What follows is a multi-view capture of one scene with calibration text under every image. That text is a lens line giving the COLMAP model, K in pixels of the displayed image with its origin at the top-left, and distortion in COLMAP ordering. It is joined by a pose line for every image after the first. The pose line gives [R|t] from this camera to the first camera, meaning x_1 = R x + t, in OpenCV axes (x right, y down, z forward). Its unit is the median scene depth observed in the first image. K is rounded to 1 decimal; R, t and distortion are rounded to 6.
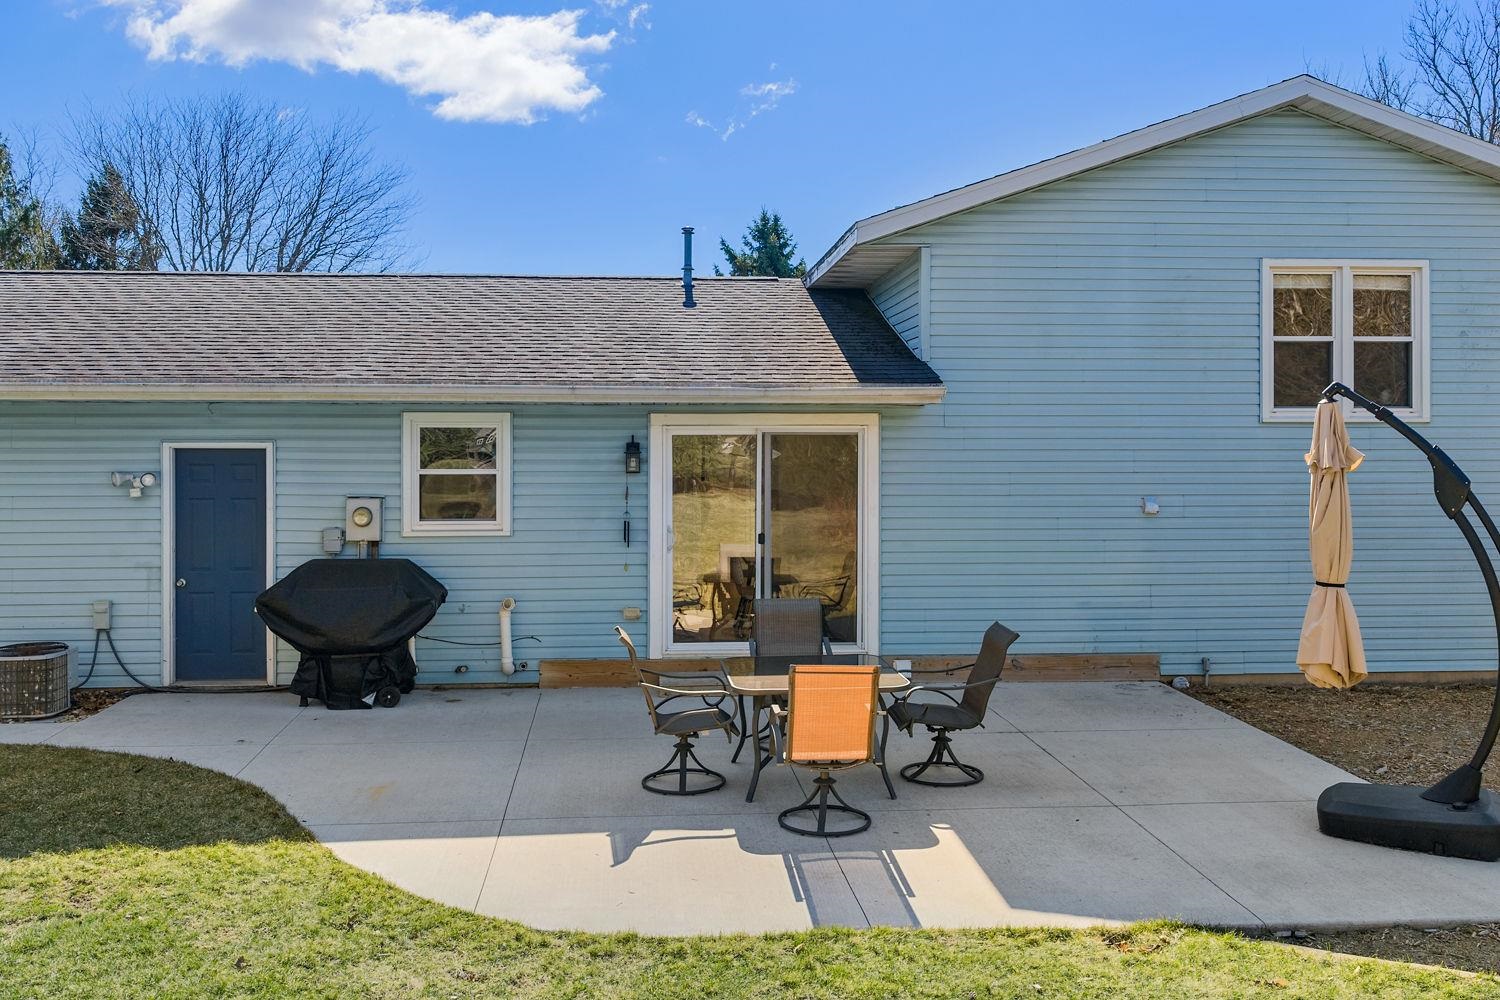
lens RADIAL K [[1258.5, 0, 752.5], [0, 1258.5, 516.4], [0, 0, 1]] dist [0.015783, -0.025878]
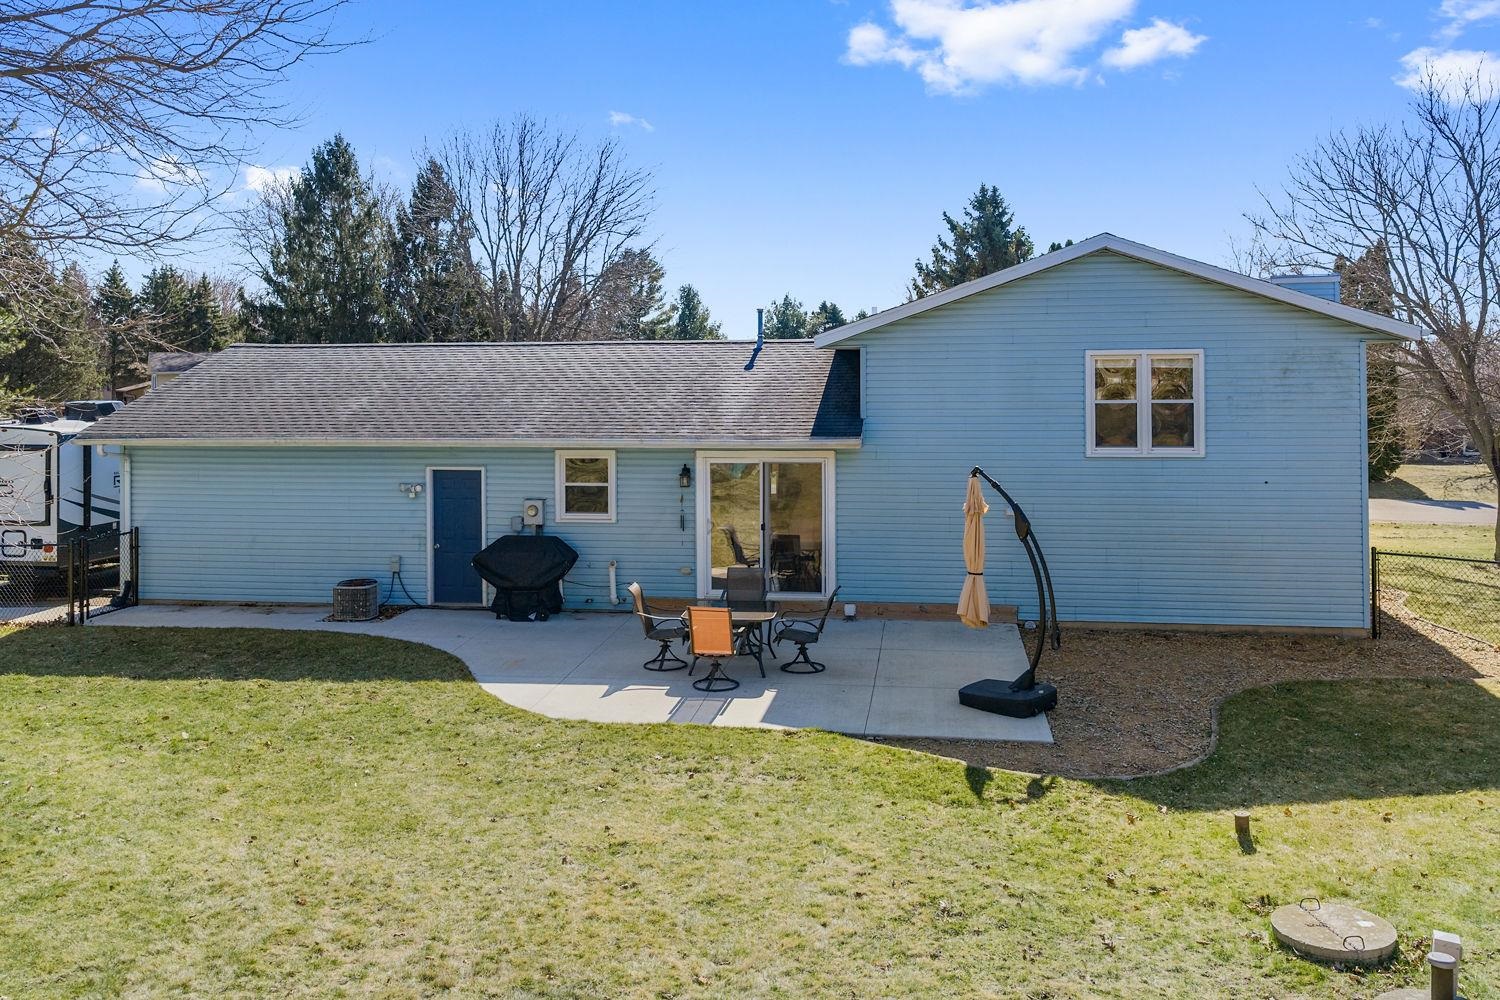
lens RADIAL K [[1258.5, 0, 748.0], [0, 1258.5, 488.0], [0, 0, 1]] dist [0.015783, -0.025878]
pose [[0.972565, 0.012319, -0.232304, 0.368848], [-0.004656, 0.999428, 0.033509, -0.088182], [0.232584, -0.031508, 0.972066, -0.590928]]
